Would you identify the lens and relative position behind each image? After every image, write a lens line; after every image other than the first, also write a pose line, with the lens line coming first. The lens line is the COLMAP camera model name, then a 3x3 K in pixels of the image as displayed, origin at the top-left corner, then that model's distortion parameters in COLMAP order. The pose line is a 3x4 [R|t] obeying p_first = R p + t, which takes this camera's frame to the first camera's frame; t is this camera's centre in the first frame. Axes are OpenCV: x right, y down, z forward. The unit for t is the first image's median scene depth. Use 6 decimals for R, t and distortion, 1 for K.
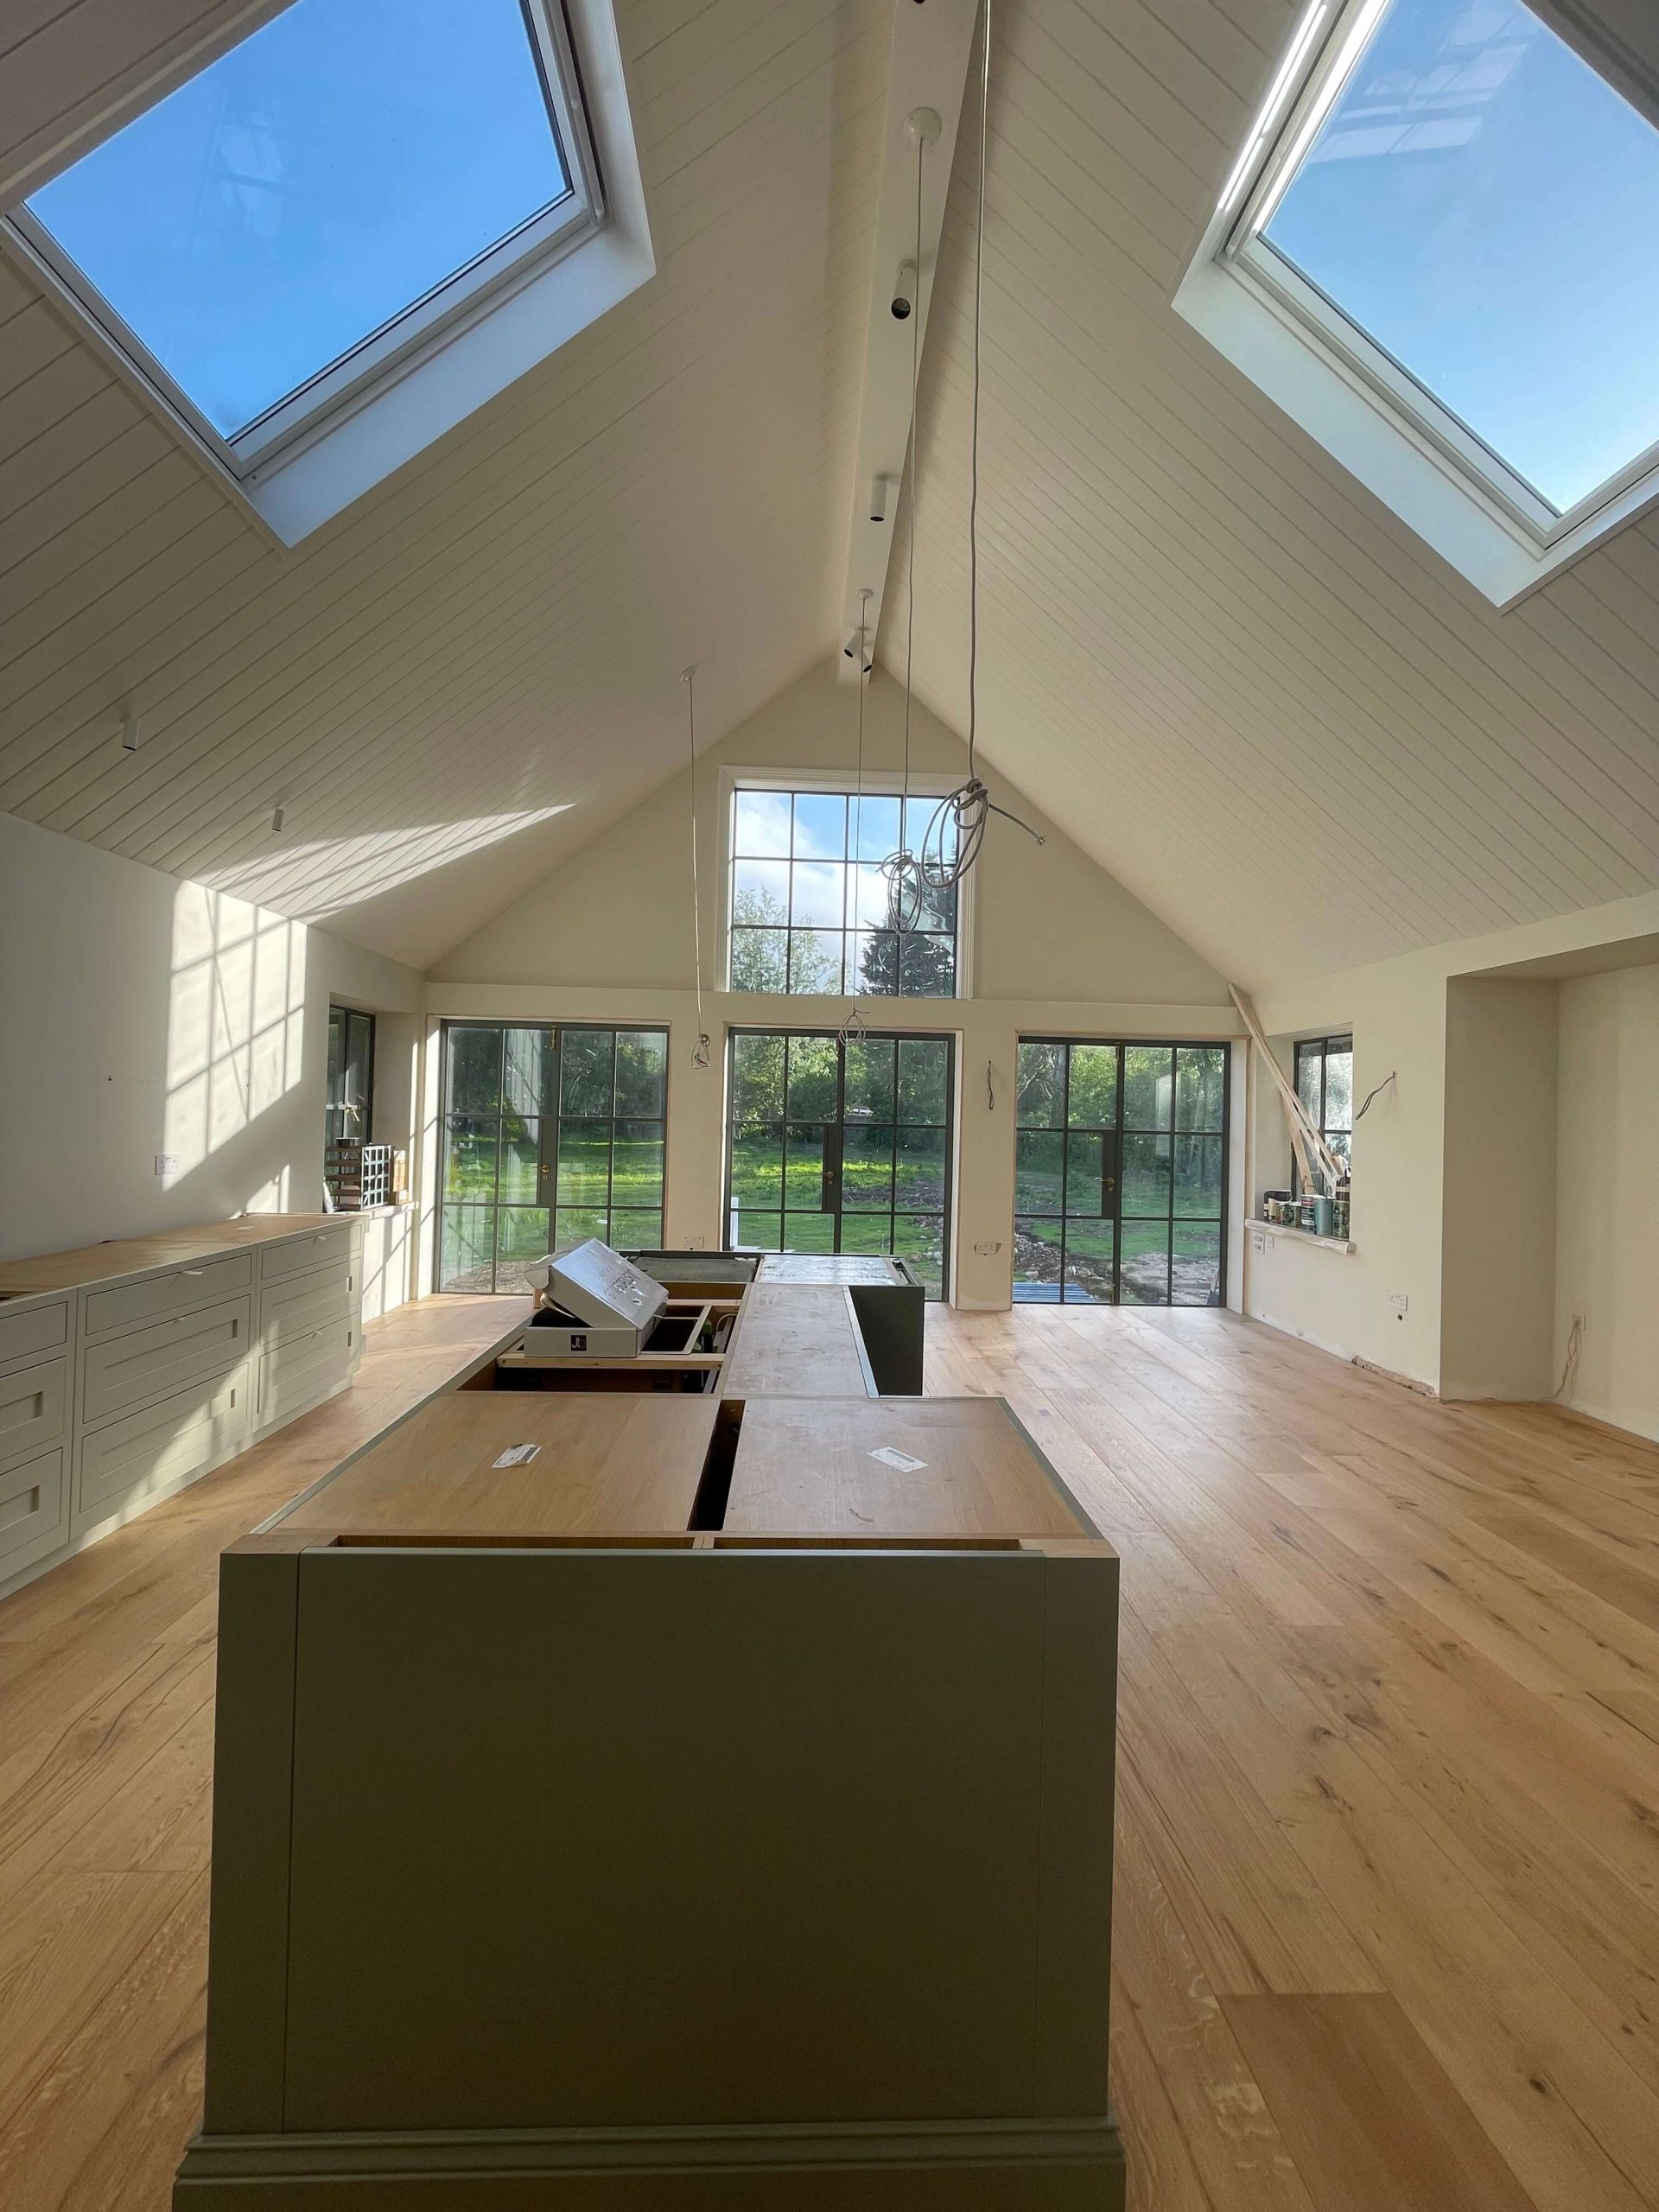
lens RADIAL K [[896.1, 0, 832.5], [0, 896.1, 1104.6], [0, 0, 1]] dist [-0.005977, -0.000552]
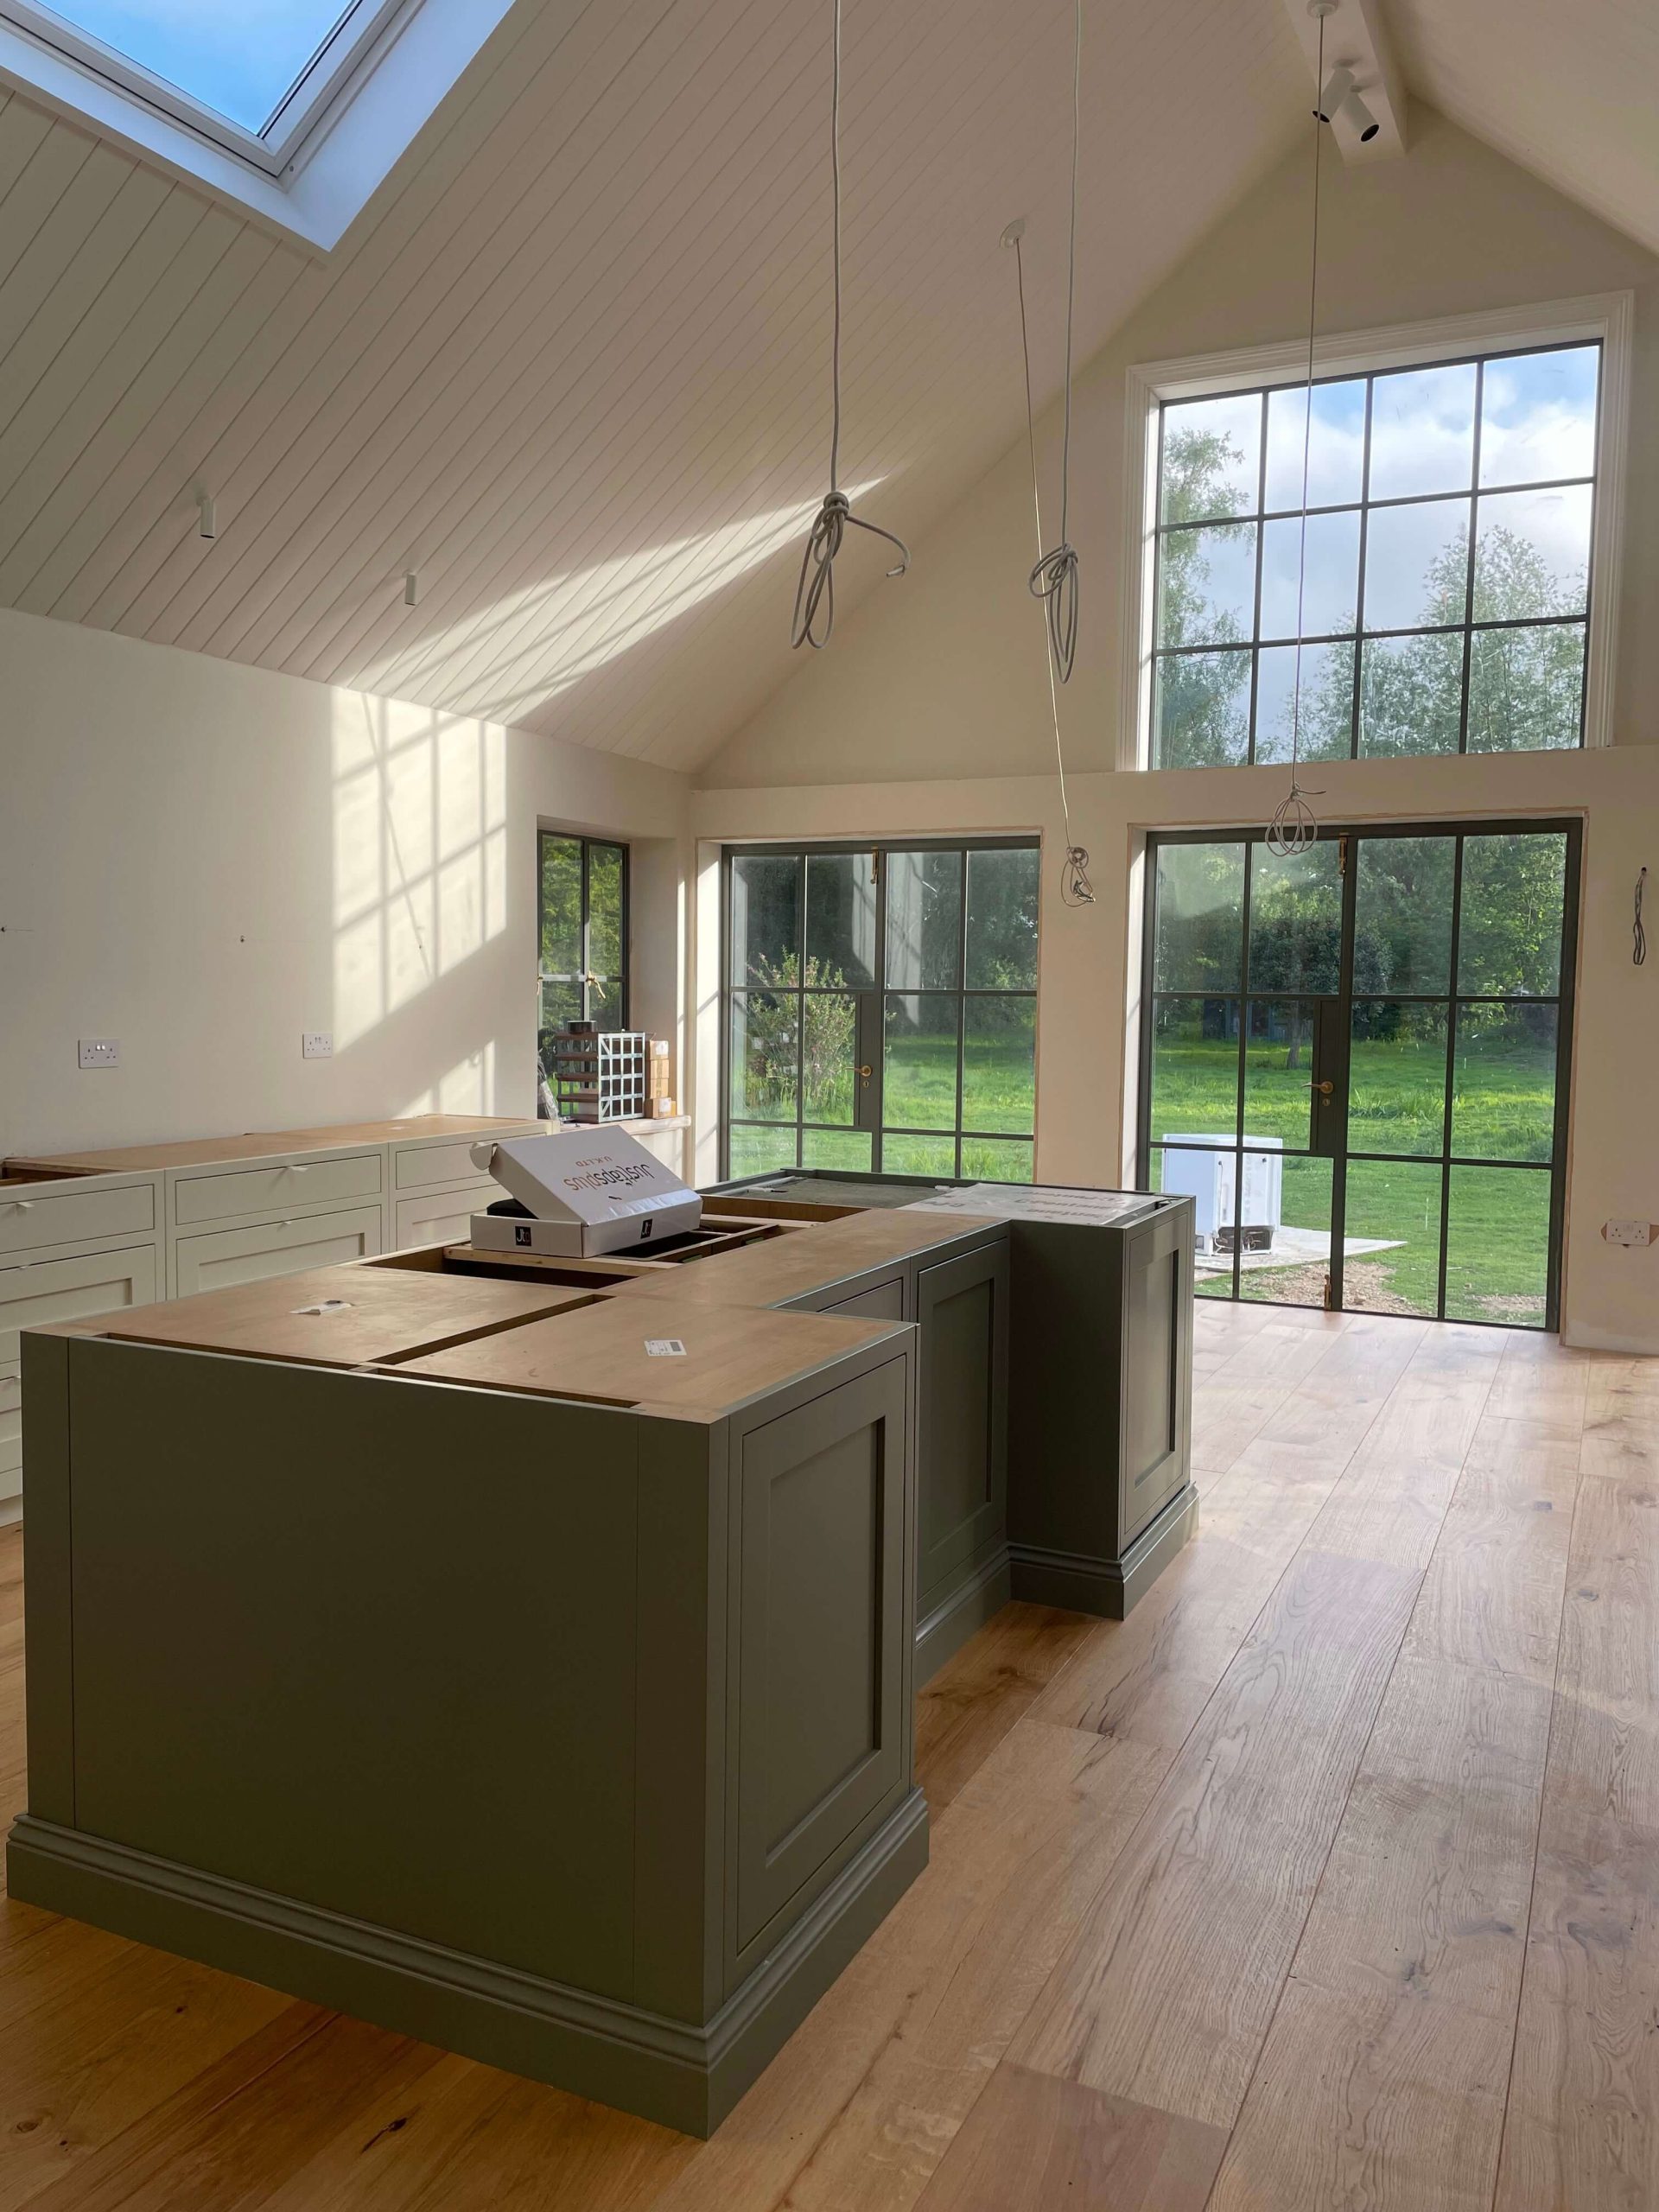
lens RADIAL K [[1679.6, 0, 830.3], [0, 1679.6, 1116.5], [0, 0, 1]] dist [0.092306, -0.117135]
pose [[0.882386, 0.023567, -0.469935, 0.251793], [0.013539, 0.997060, 0.075425, 0.014174], [0.470331, -0.072917, 0.879472, -0.086377]]
